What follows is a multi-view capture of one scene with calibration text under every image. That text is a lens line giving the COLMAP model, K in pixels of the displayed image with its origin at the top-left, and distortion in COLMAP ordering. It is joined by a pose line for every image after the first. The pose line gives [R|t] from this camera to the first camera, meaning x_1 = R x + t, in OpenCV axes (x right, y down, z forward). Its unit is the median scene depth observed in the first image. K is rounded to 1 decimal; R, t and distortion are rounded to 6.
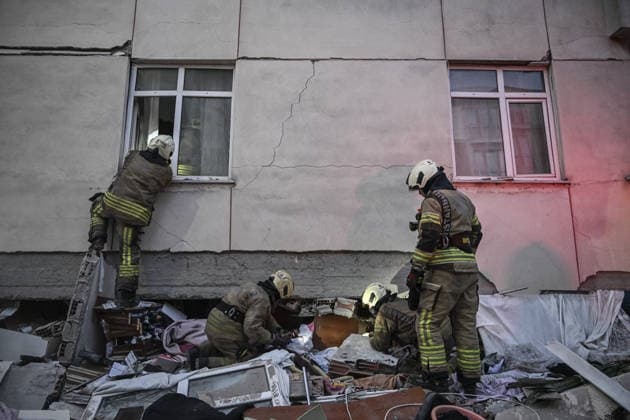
lens RADIAL K [[419.7, 0, 313.3], [0, 419.7, 208.0], [0, 0, 1]] dist [0.000612, 0.001411]
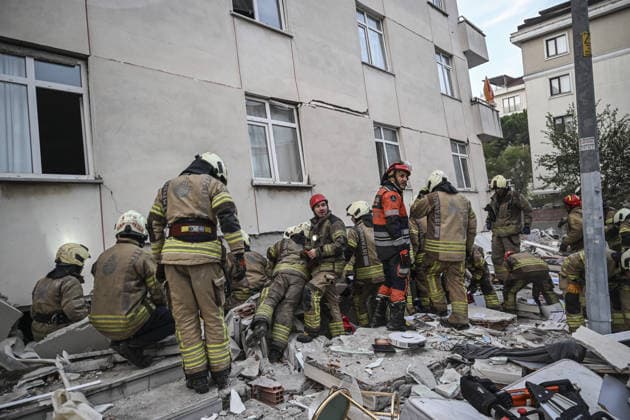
lens RADIAL K [[419.5, 0, 311.8], [0, 419.5, 207.5], [0, 0, 1]] dist [-0.000354, -0.002409]
pose [[0.706808, -0.012050, 0.707303, -1.996250], [-0.014955, 0.999377, 0.031971, -0.028280], [-0.707248, -0.033175, 0.706187, -0.135389]]
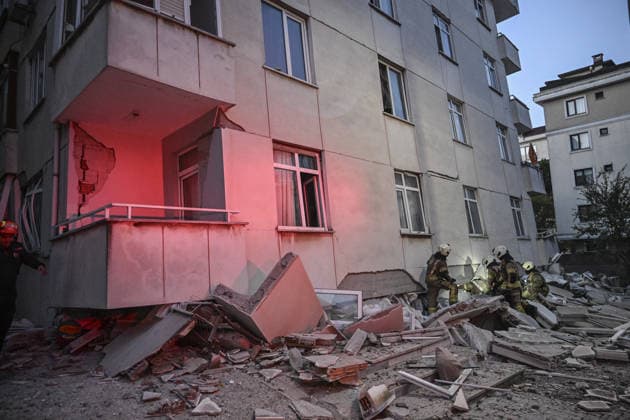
lens RADIAL K [[419.3, 0, 318.5], [0, 419.3, 209.0], [0, 0, 1]] dist [0.001534, -0.000474]
pose [[0.707519, 0.067944, 0.703421, -2.789511], [-0.044830, 0.997678, -0.051276, -0.053980], [-0.705271, 0.004744, 0.708922, -0.133045]]
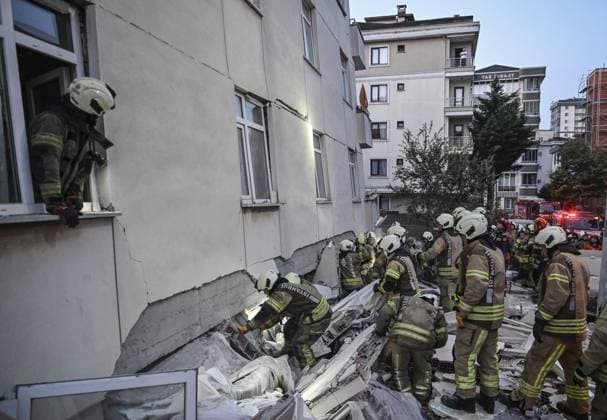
lens RADIAL K [[452.7, 0, 338.3], [0, 452.7, 218.0], [0, 0, 1]] dist [-0.003931, -0.003888]
pose [[0.237911, -0.037766, 0.970553, -2.230392], [-0.107234, 0.992114, 0.064891, -0.126686], [-0.965349, -0.119514, 0.231985, 0.449971]]
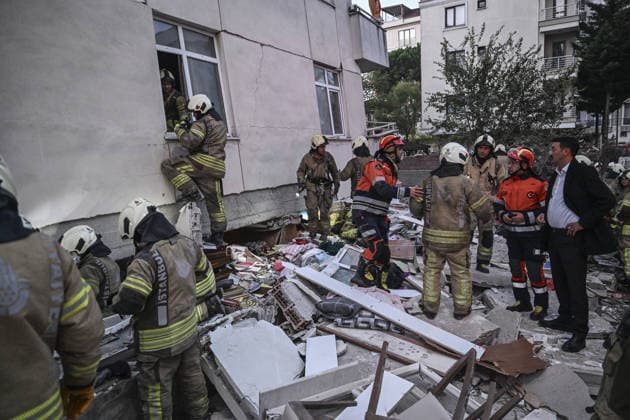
lens RADIAL K [[419.5, 0, 311.8], [0, 419.5, 207.5], [0, 0, 1]] dist [-0.000354, -0.002409]
pose [[0.522976, -0.134073, 0.841736, -1.162289], [-0.046686, 0.981563, 0.185351, -0.101763], [-0.851068, -0.136232, 0.507075, 0.120880]]
